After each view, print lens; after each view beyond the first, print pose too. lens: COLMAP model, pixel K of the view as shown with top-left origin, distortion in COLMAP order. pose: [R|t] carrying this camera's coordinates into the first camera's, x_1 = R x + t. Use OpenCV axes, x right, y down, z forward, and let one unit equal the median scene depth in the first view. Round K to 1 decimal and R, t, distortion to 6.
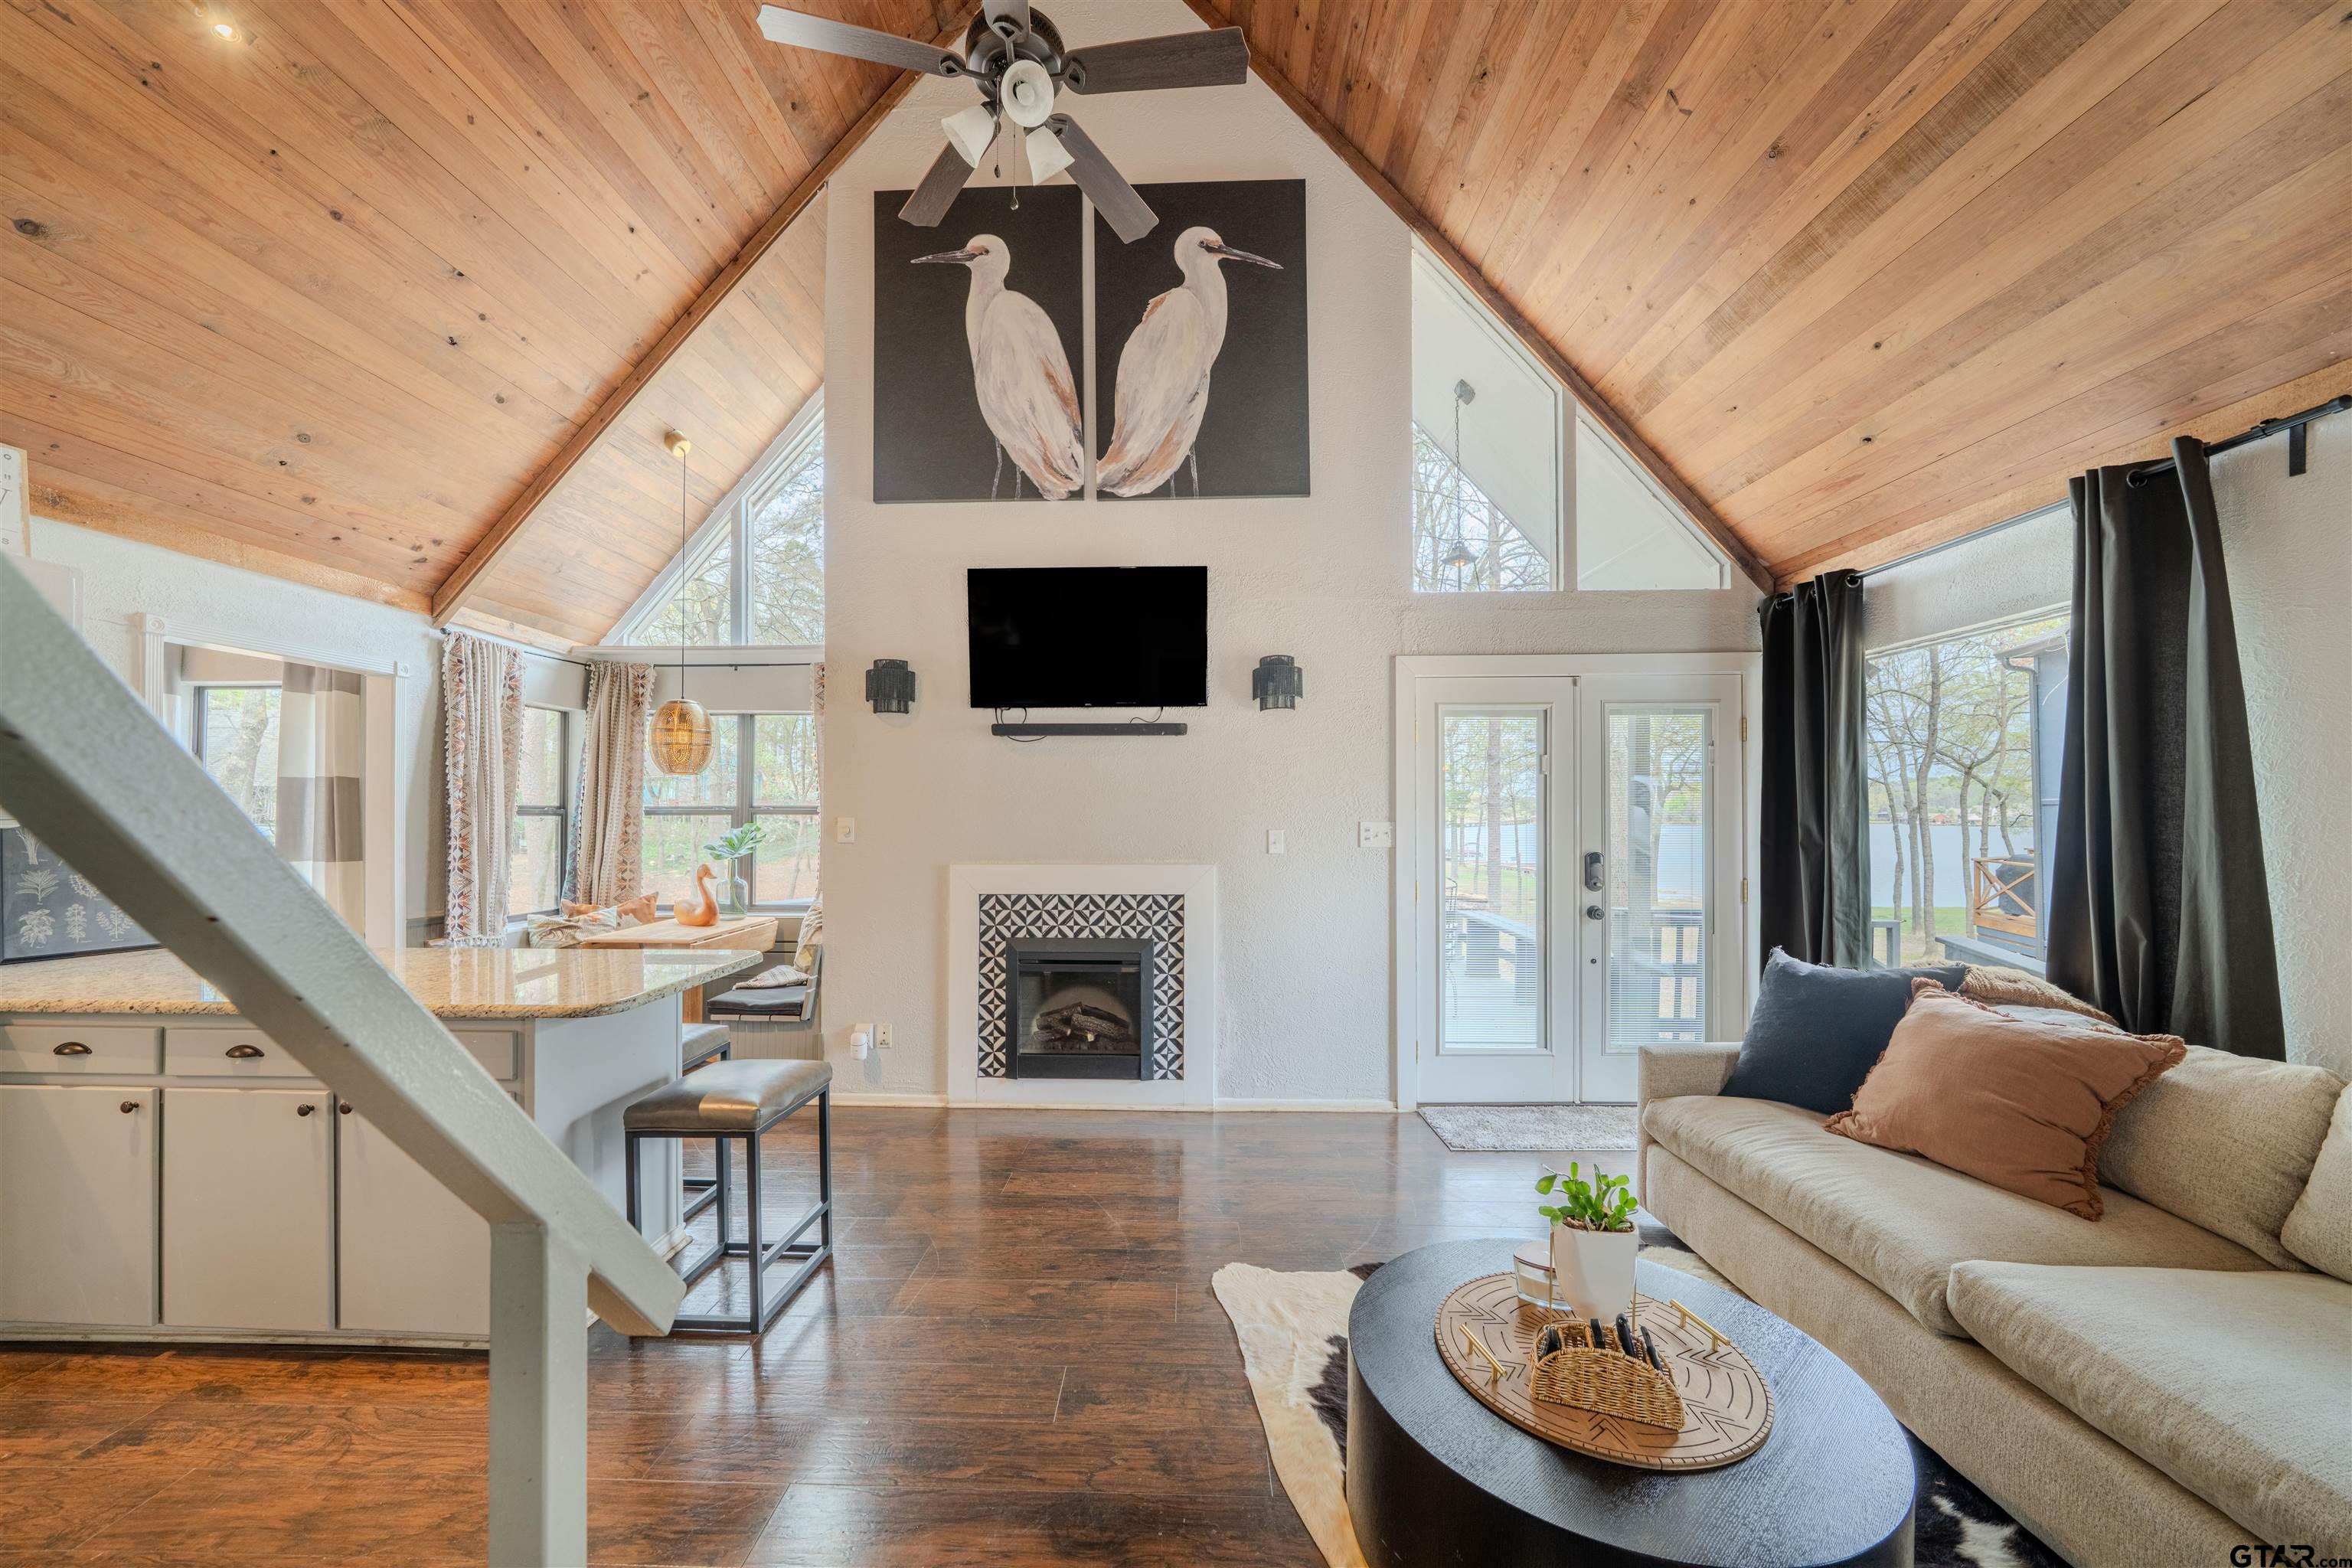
lens RADIAL K [[855.4, 0, 1155.4], [0, 855.4, 799.8], [0, 0, 1]] dist [-0.014056, -0.000018]
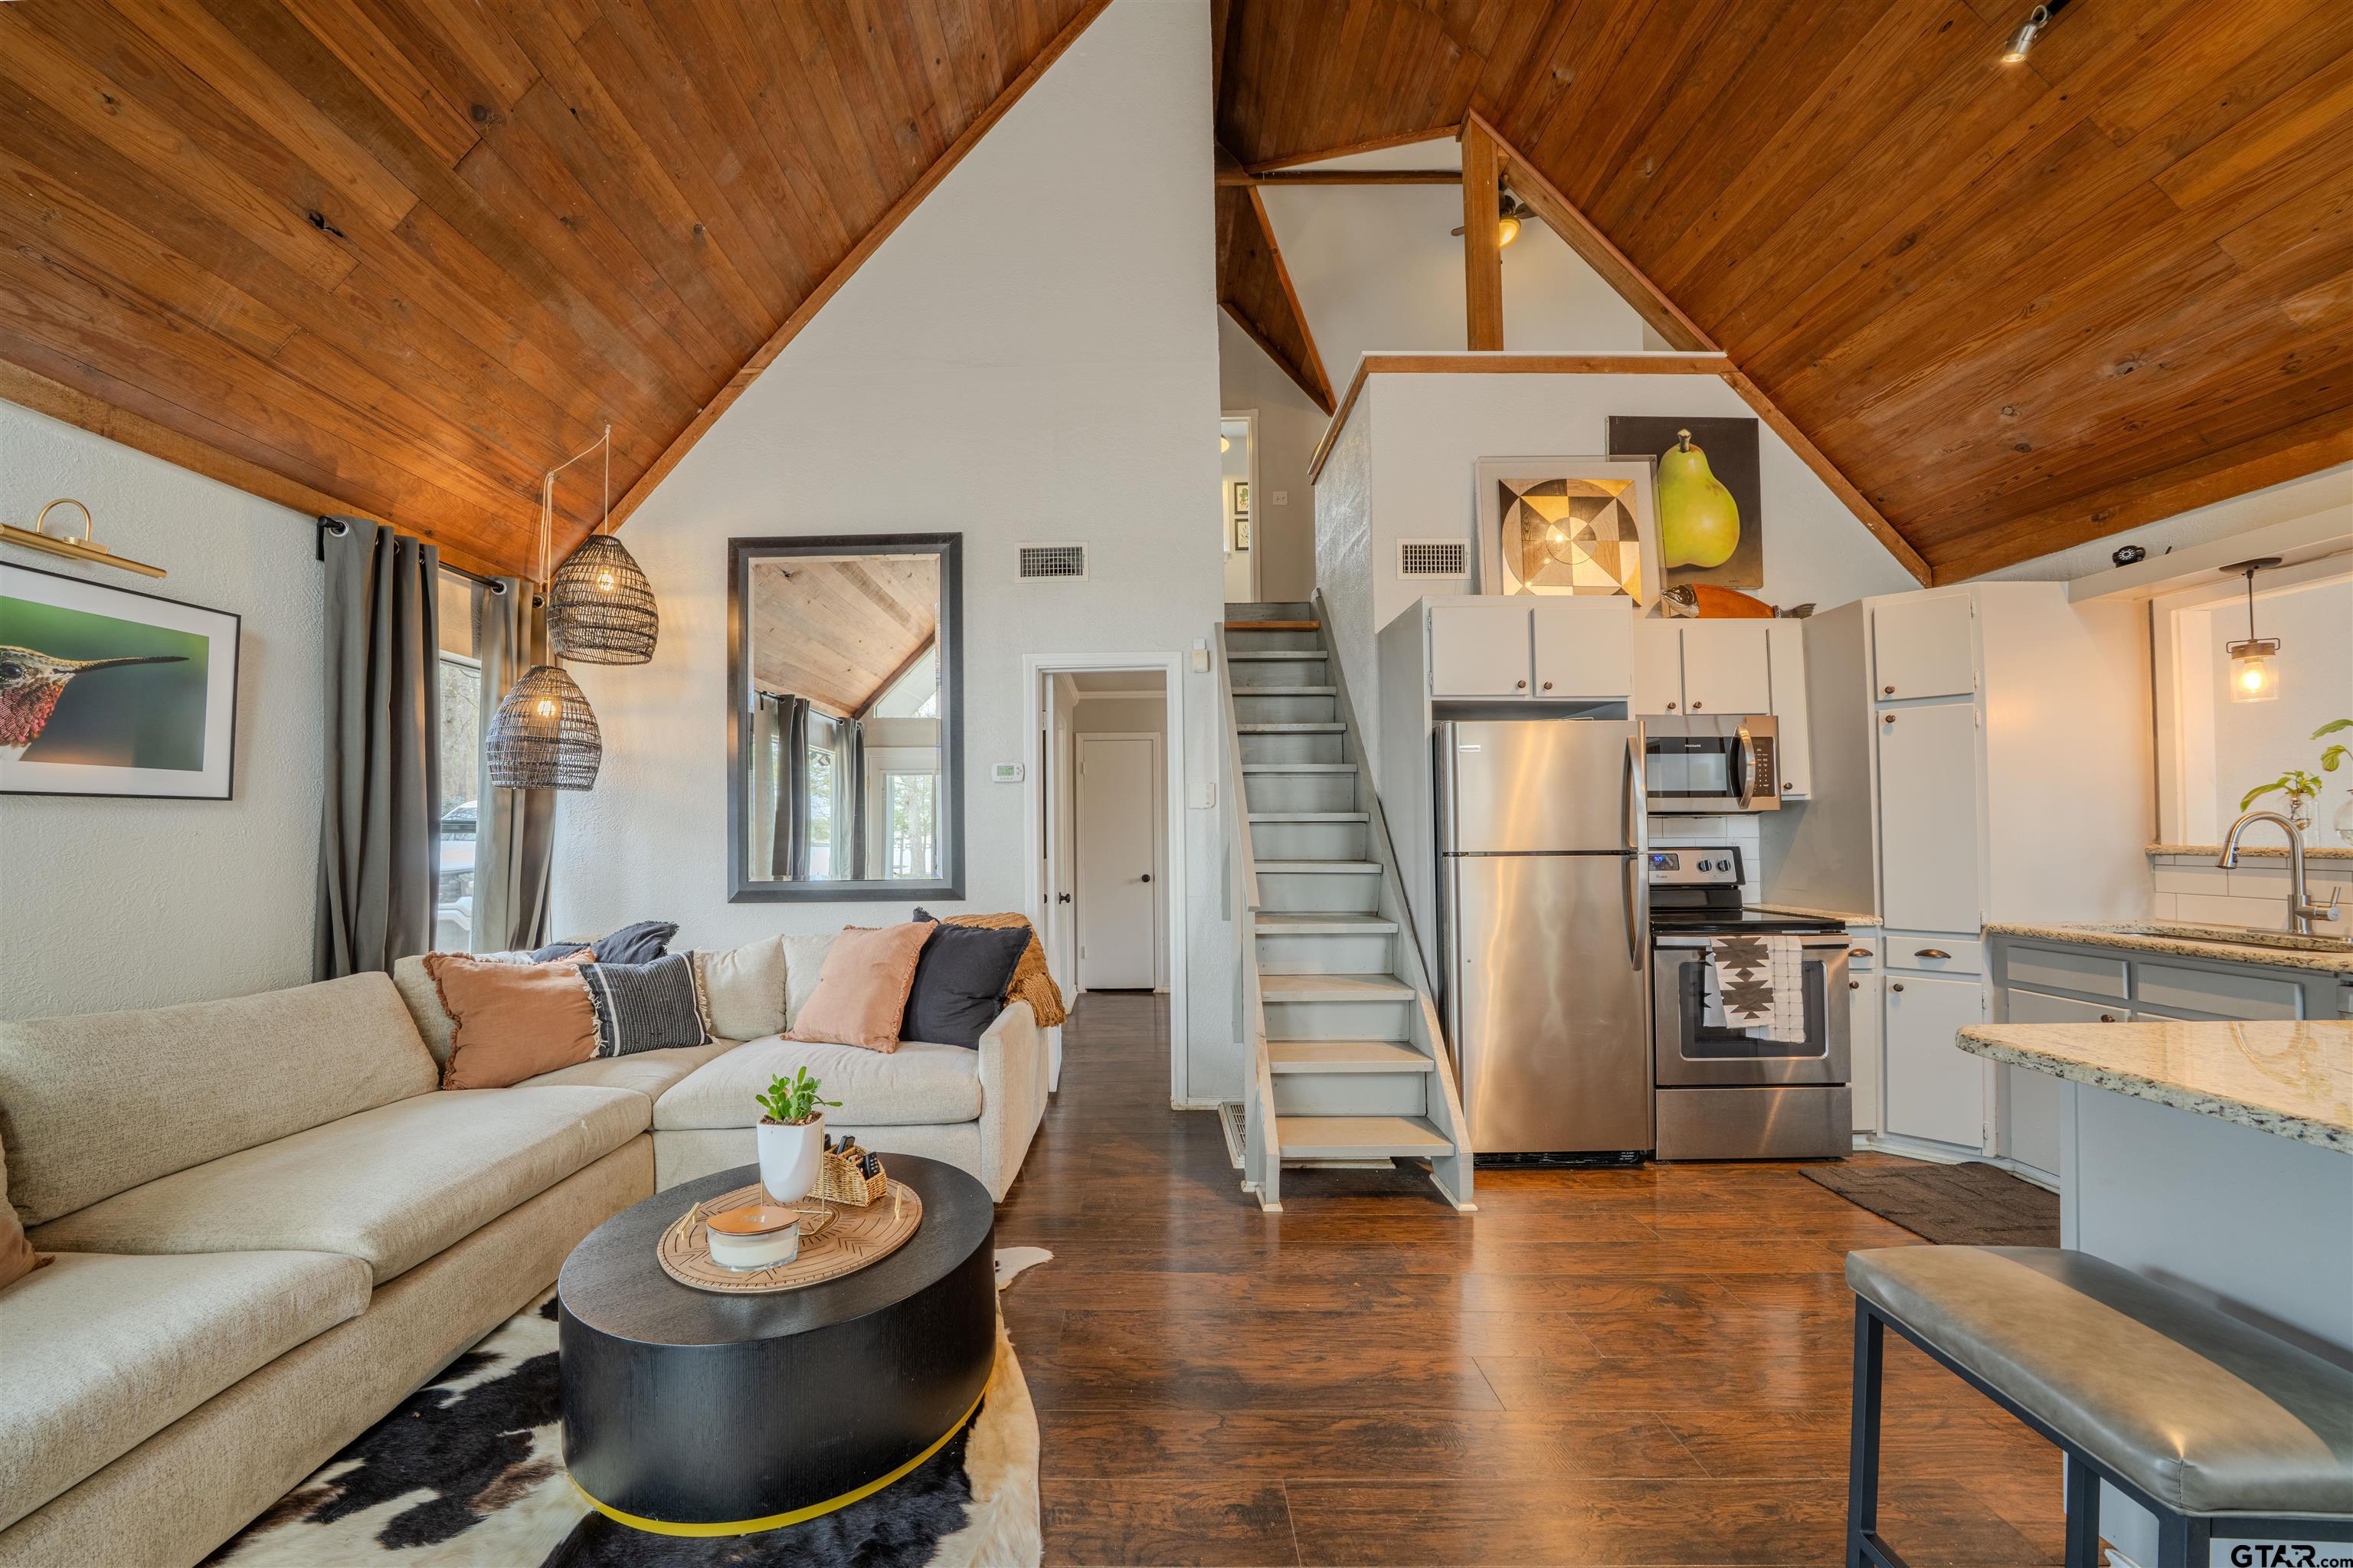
lens RADIAL K [[852.3, 0, 1130.4], [0, 852.3, 810.1], [0, 0, 1]] dist [-0.029360, 0.003632]
pose [[-0.999685, 0.009487, -0.023242, 0.018730], [0.010350, 0.999250, -0.037304, 0.034881], [0.022871, -0.037533, -0.999034, 0.743184]]
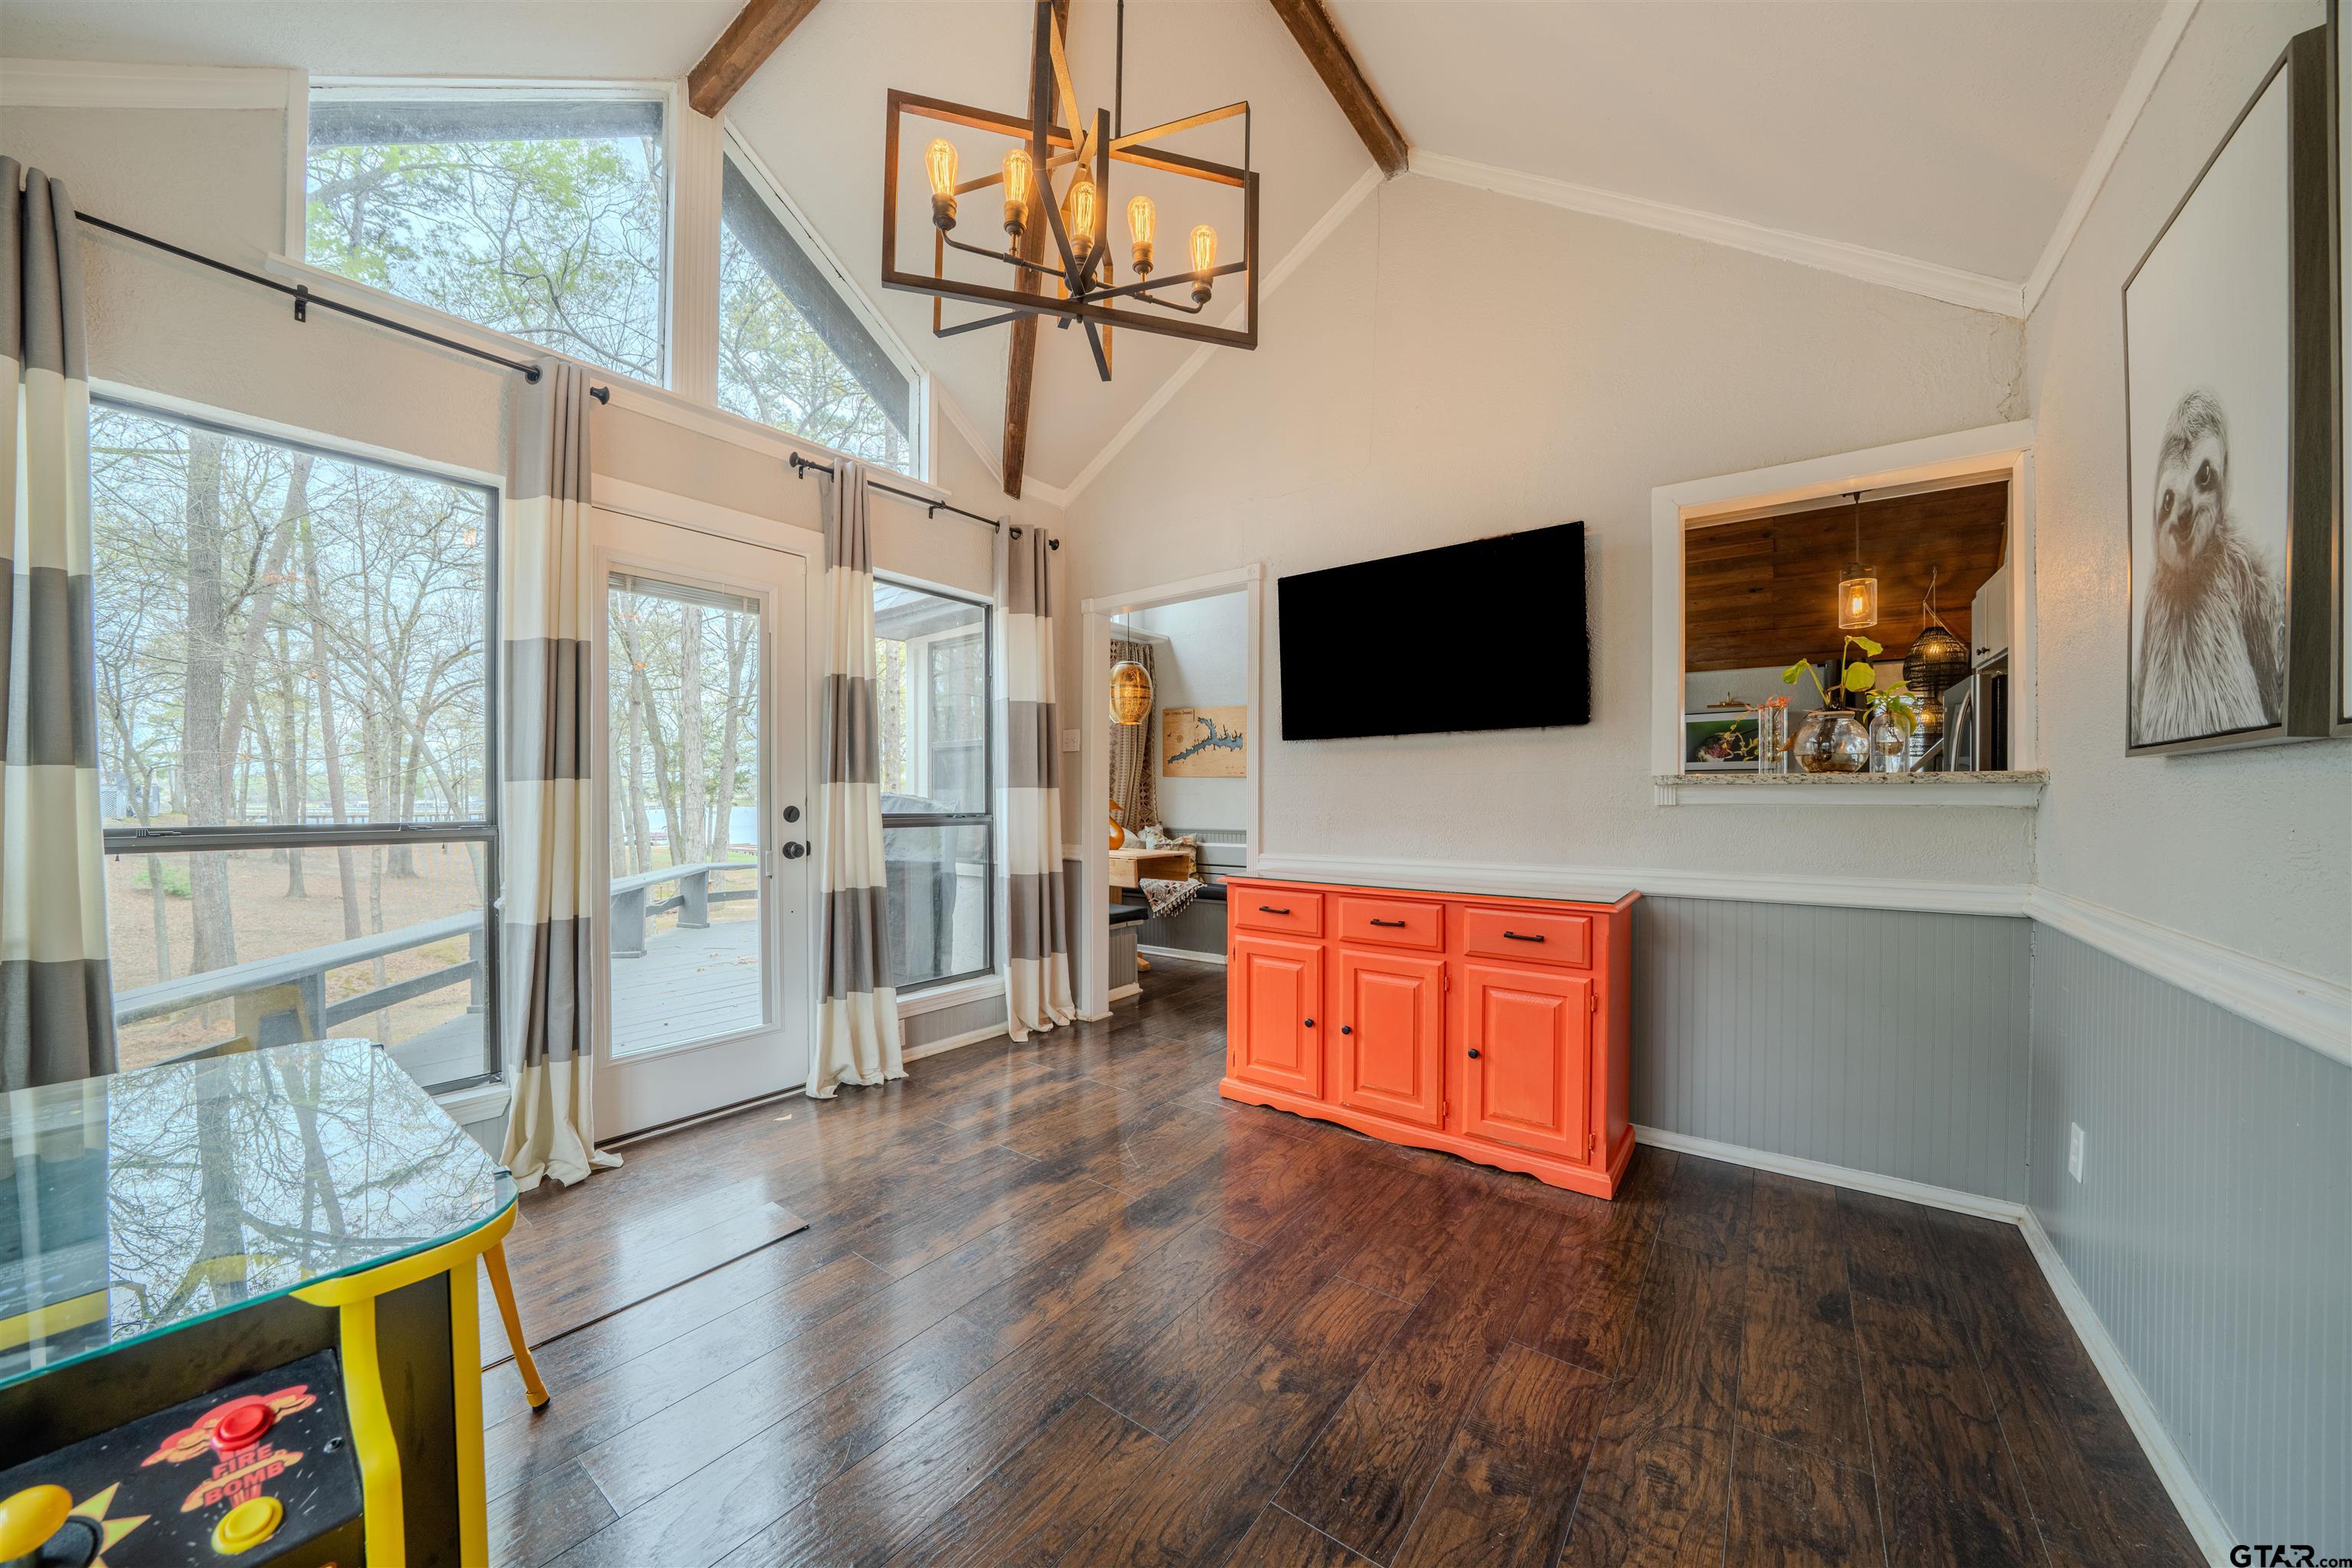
lens RADIAL K [[815.3, 0, 1157.6], [0, 815.3, 802.2], [0, 0, 1]] dist [-0.022645, 0.000029]
pose [[0.582387, -0.004770, 0.812898, -1.449691], [-0.013083, 0.999798, 0.015240, 0.060699], [-0.812807, -0.019511, 0.582207, 0.277887]]
